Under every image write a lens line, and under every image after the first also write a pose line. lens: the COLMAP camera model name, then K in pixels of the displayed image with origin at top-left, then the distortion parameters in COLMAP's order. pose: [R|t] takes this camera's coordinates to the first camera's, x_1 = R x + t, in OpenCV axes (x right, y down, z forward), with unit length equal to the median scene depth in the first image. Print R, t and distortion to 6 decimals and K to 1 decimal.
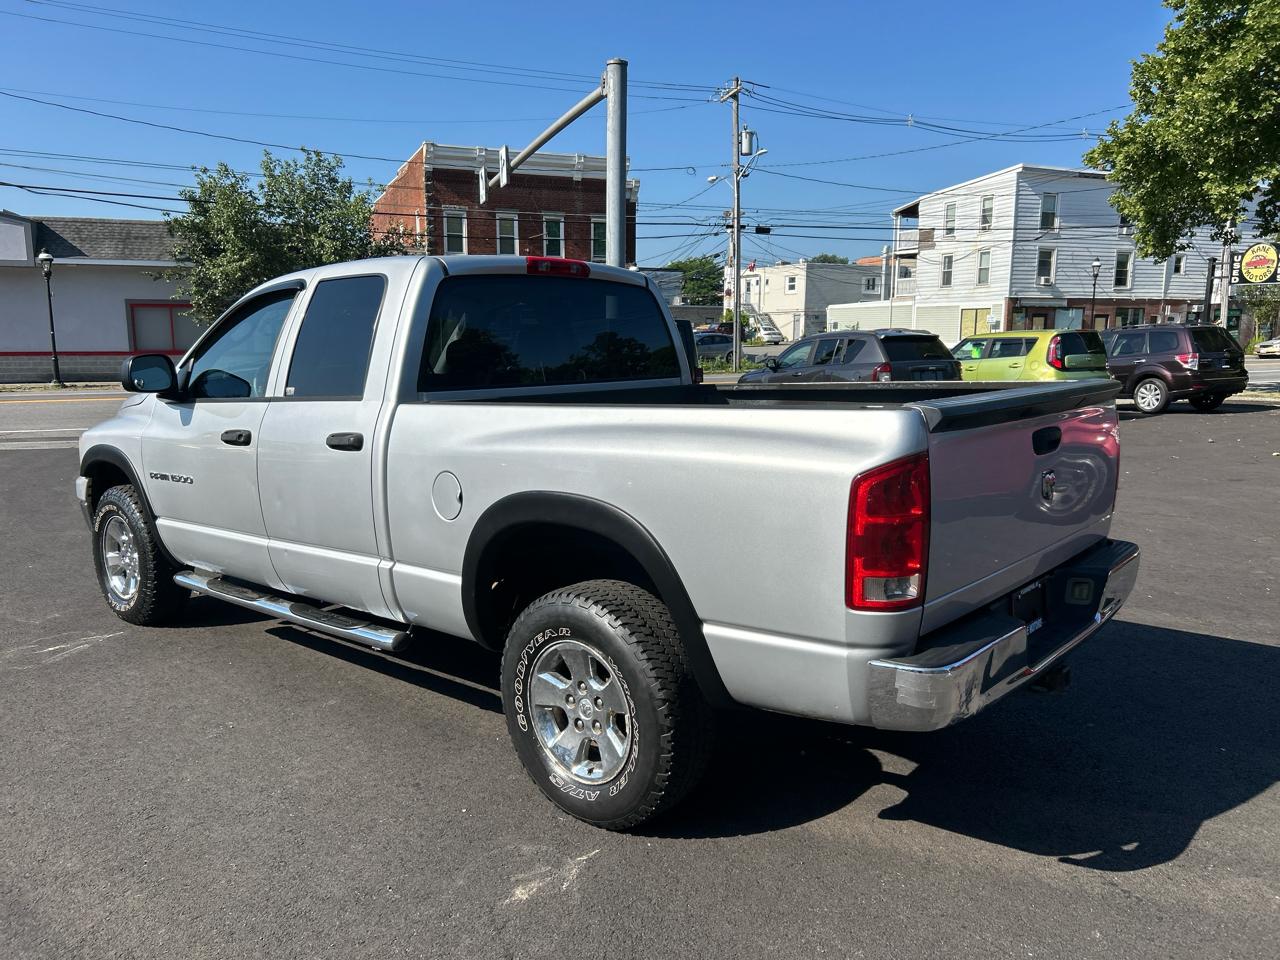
lens RADIAL K [[964.9, 0, 635.3], [0, 964.9, 484.3], [0, 0, 1]] dist [0.047637, -0.053855]
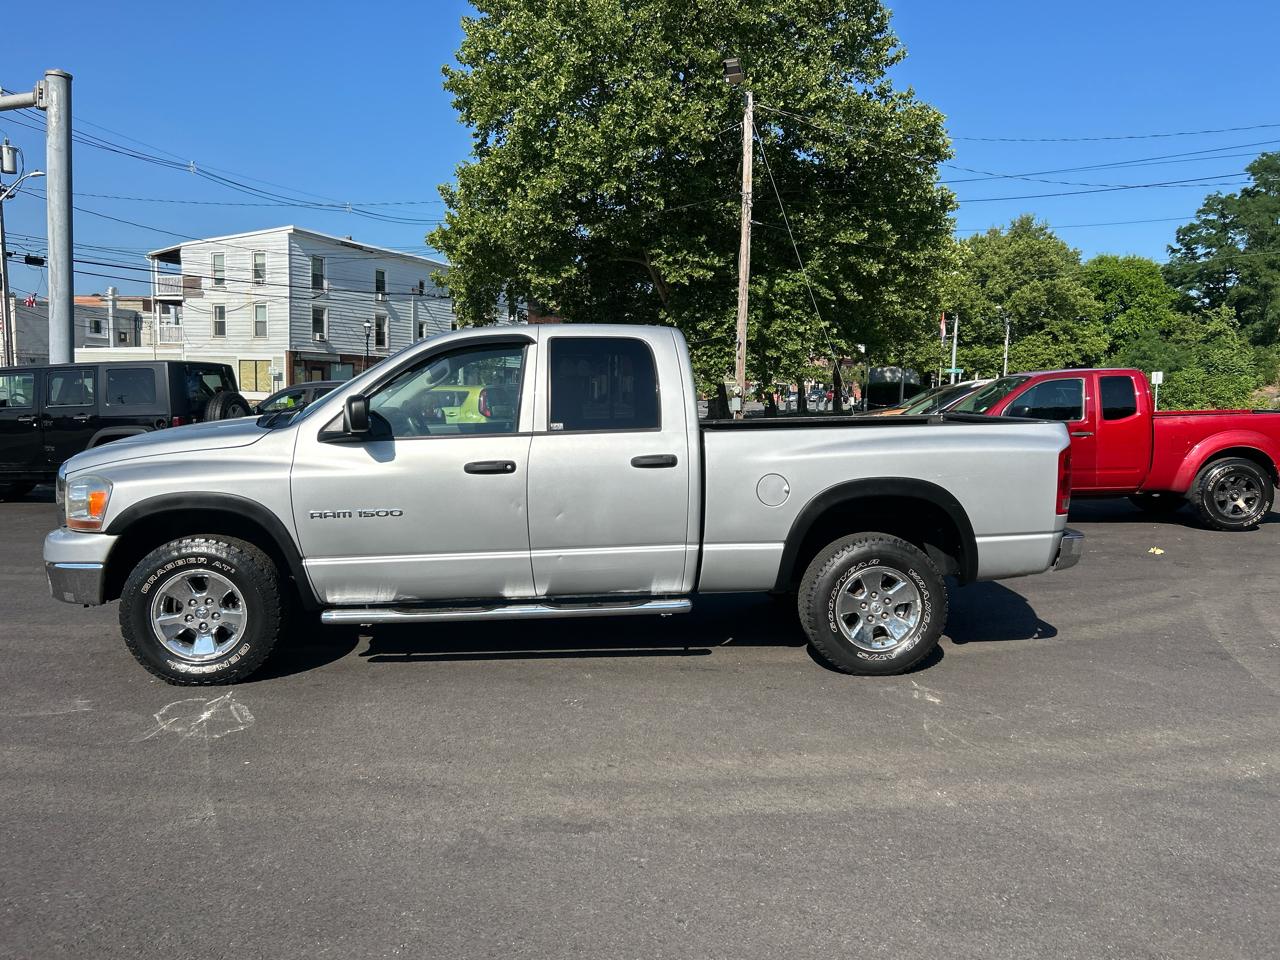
lens RADIAL K [[964.9, 0, 652.0], [0, 964.9, 488.6], [0, 0, 1]] dist [0.047637, -0.053855]
pose [[0.696517, -0.056080, 0.715345, -0.279433], [0.090435, 0.995852, -0.009984, 0.001403], [-0.711818, 0.071646, 0.698700, 0.016002]]
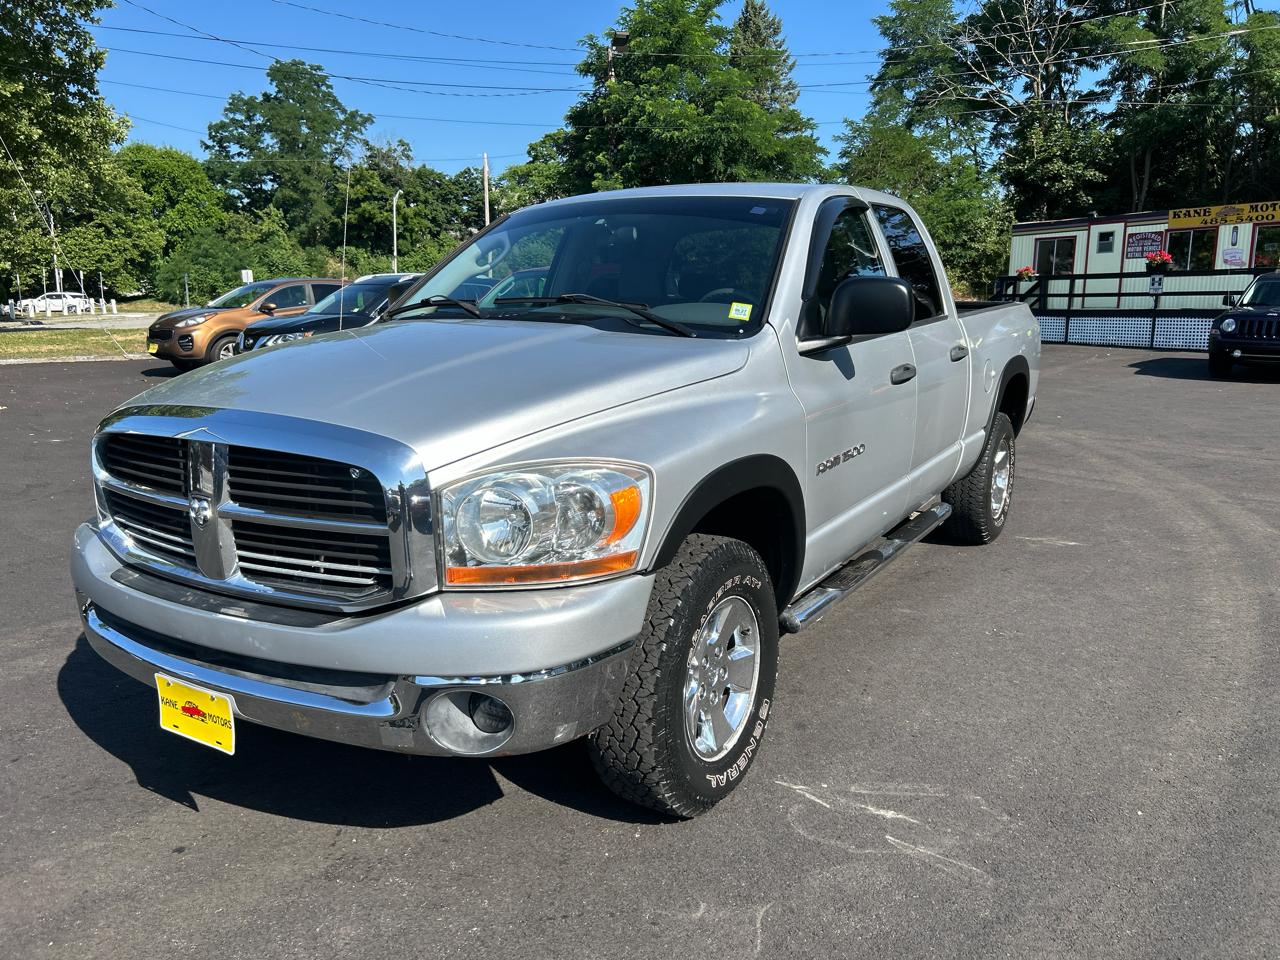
lens RADIAL K [[964.9, 0, 656.1], [0, 964.9, 485.1], [0, 0, 1]] dist [0.047637, -0.053855]
pose [[-0.170931, -0.180712, 0.968569, -0.316708], [0.150645, 0.966685, 0.206946, -0.042476], [-0.973698, 0.181284, -0.138013, 0.345132]]
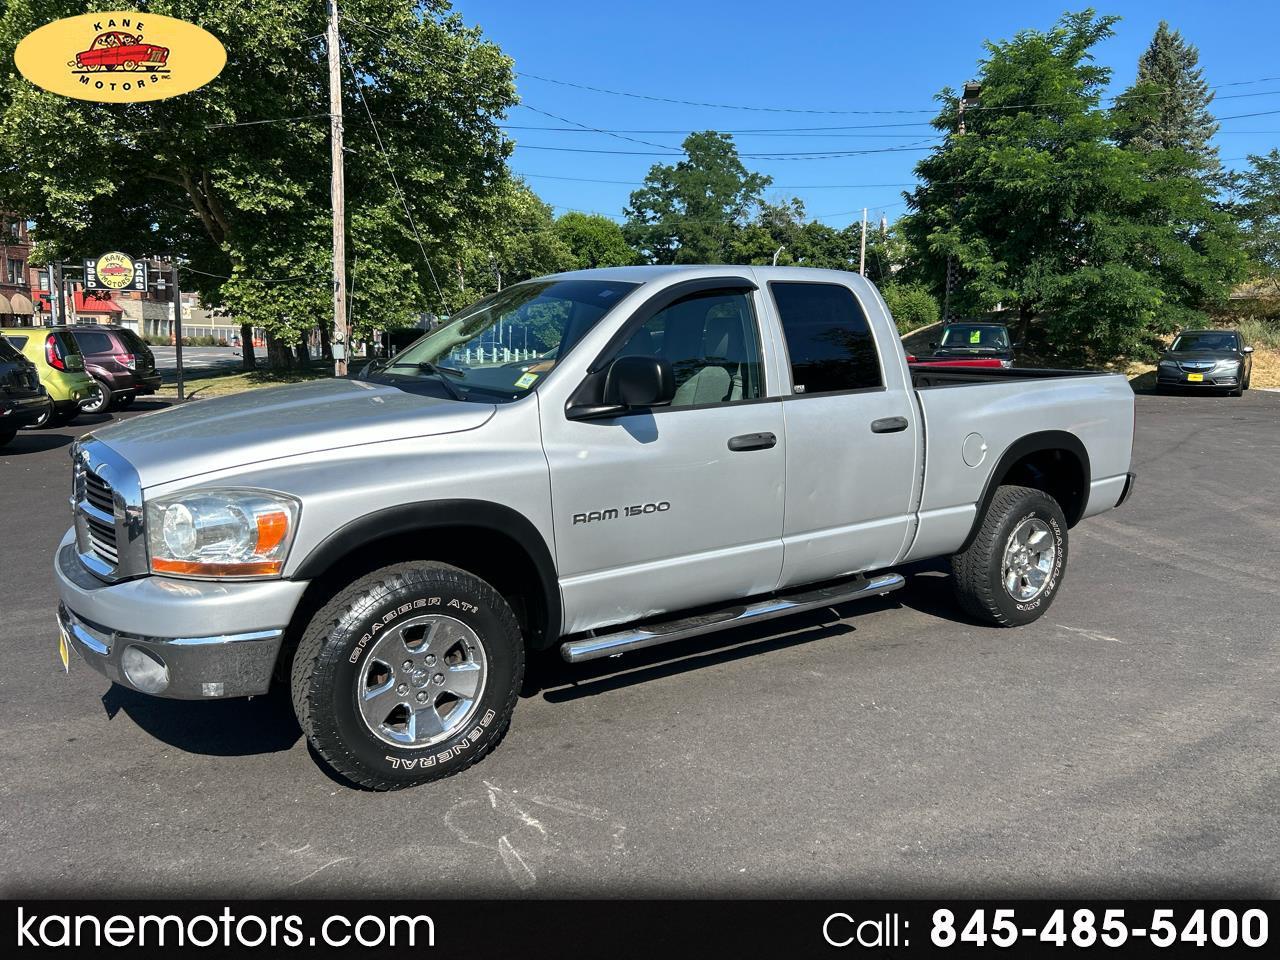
lens RADIAL K [[964.9, 0, 648.8], [0, 964.9, 483.3], [0, 0, 1]] dist [0.047637, -0.053855]
pose [[0.233272, -0.128121, 0.963934, -0.341215], [0.130434, 0.986447, 0.099548, -0.029262], [-0.963624, 0.102508, 0.246821, 0.221372]]
